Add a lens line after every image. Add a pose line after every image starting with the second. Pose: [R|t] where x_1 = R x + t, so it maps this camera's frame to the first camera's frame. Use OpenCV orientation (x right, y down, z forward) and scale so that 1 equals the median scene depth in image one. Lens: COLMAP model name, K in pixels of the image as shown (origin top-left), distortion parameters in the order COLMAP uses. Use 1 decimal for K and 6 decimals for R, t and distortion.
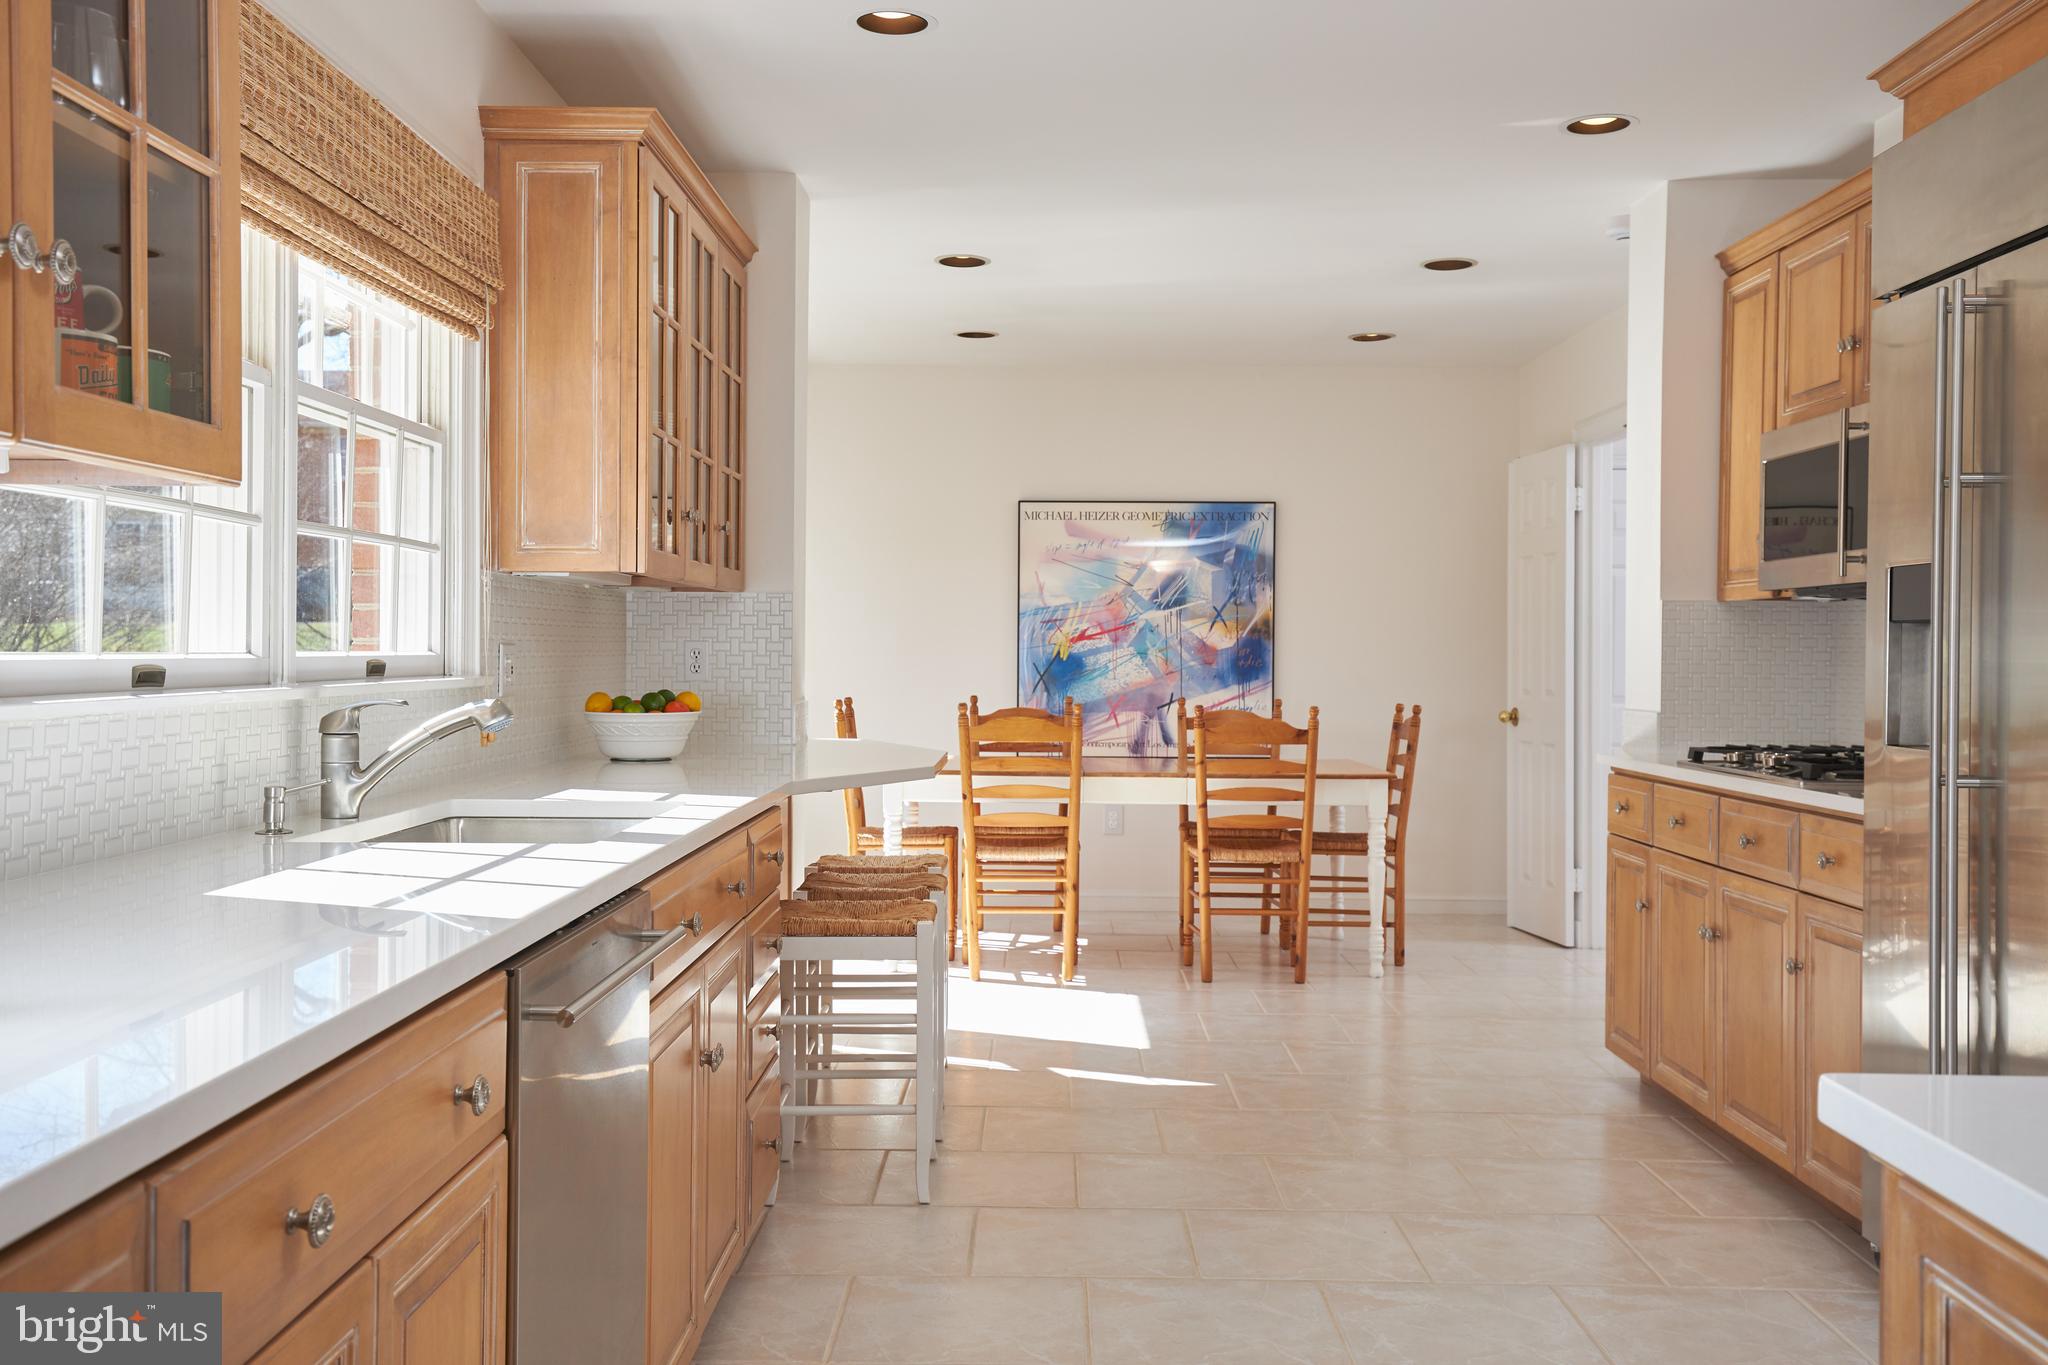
lens RADIAL K [[1916.6, 0, 1024.0], [0, 1916.6, 682.5], [0, 0, 1]] dist [0.000805, -0.002873]
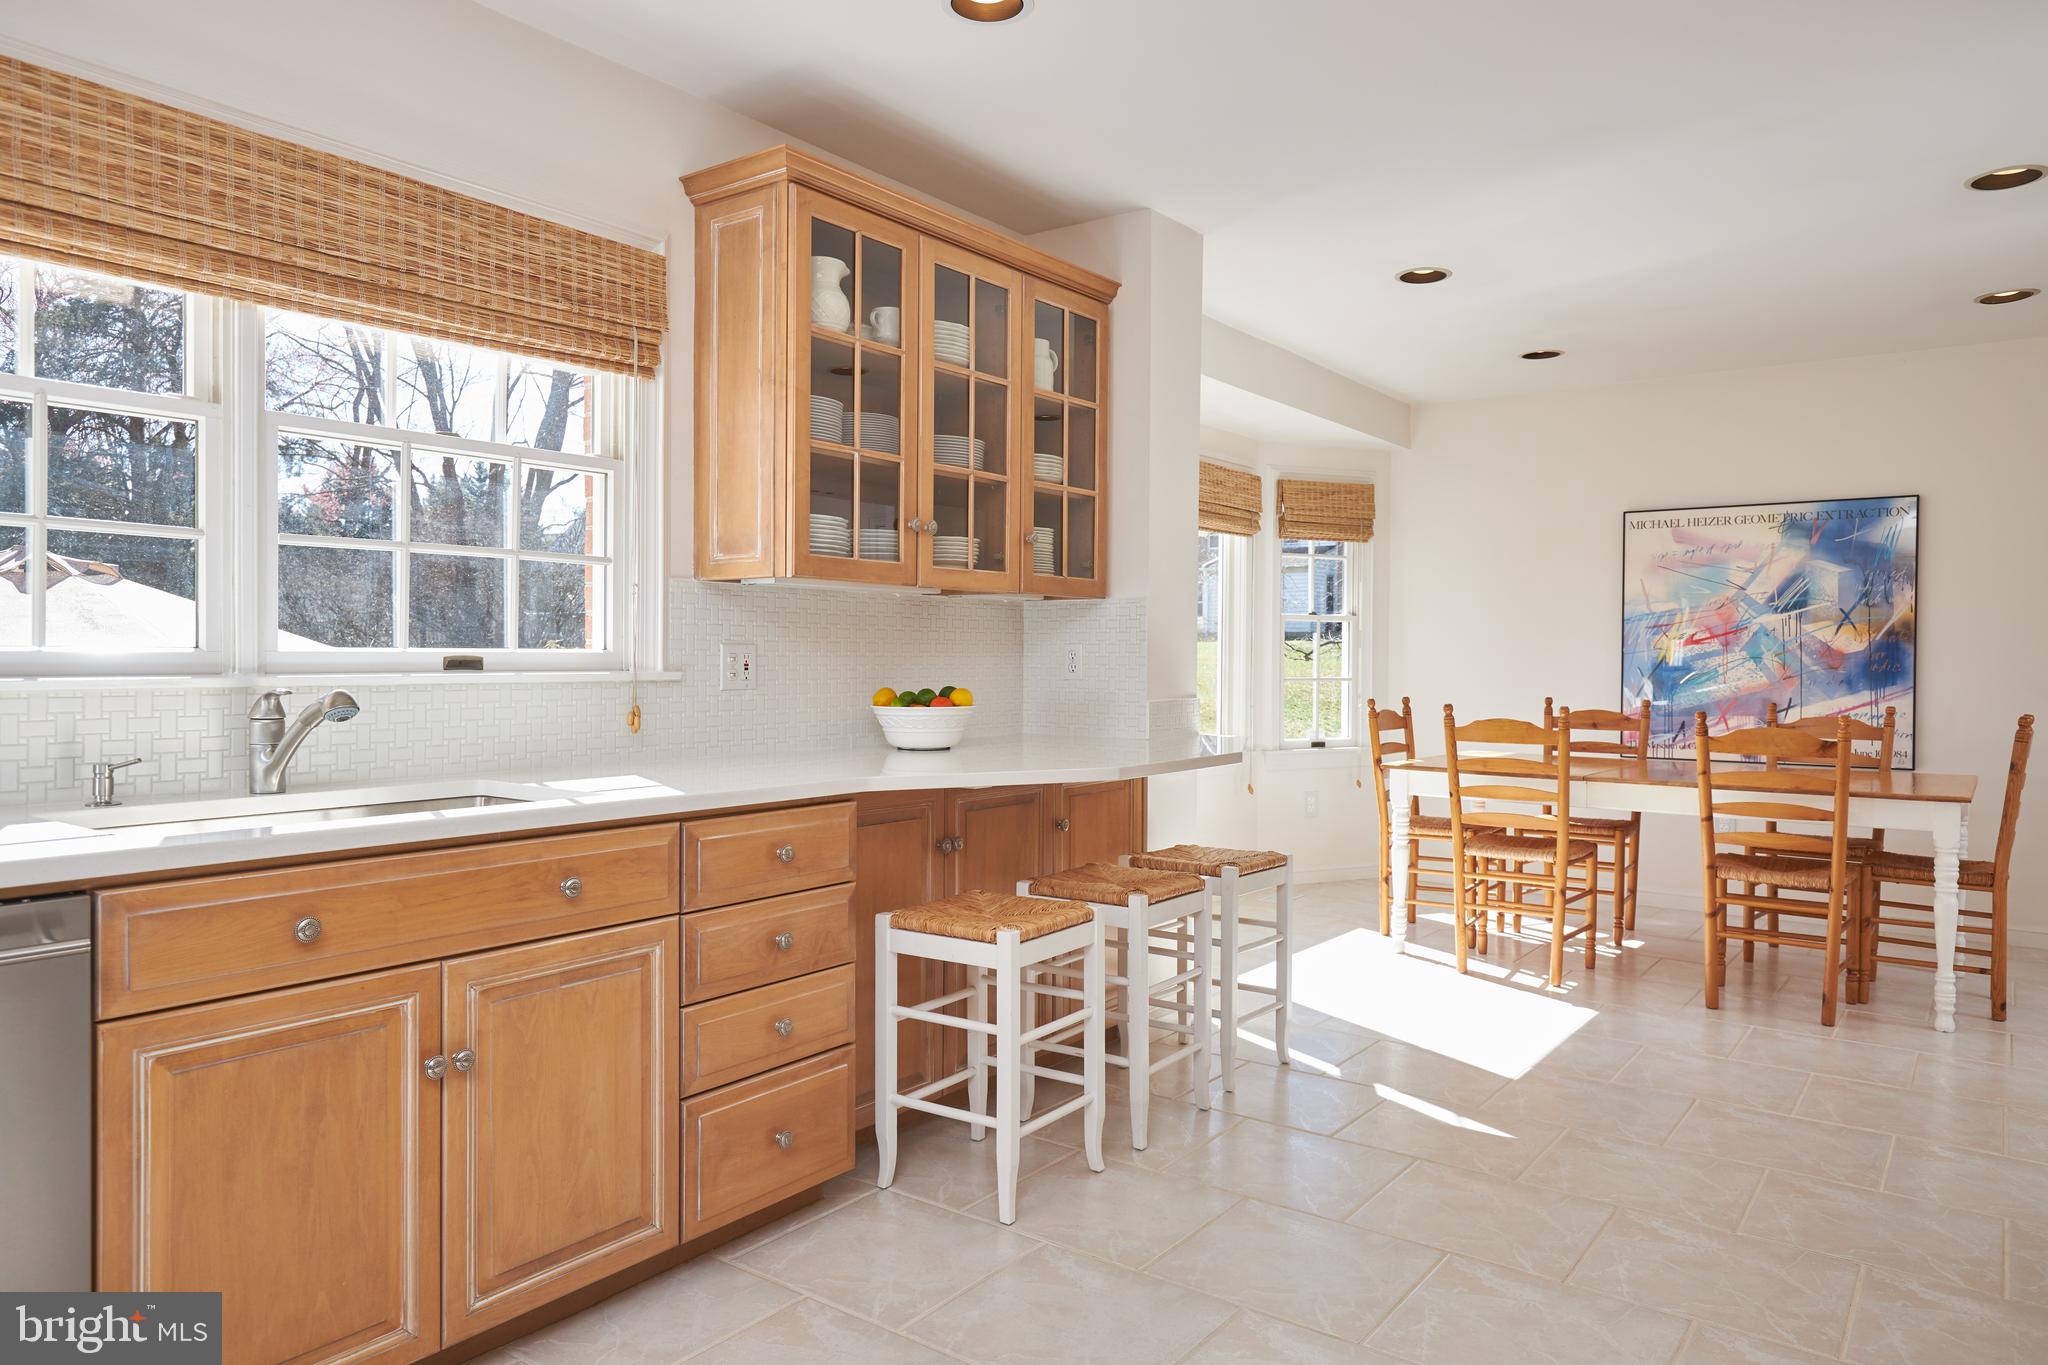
lens RADIAL K [[1344.5, 0, 1028.4], [0, 1344.5, 673.6], [0, 0, 1]] dist [0.003317, -0.000249]
pose [[0.810769, 0.005231, -0.585344, 0.164100], [-0.009258, 0.999950, -0.003886, -0.000726], [0.585294, 0.008570, 0.810776, 0.215253]]
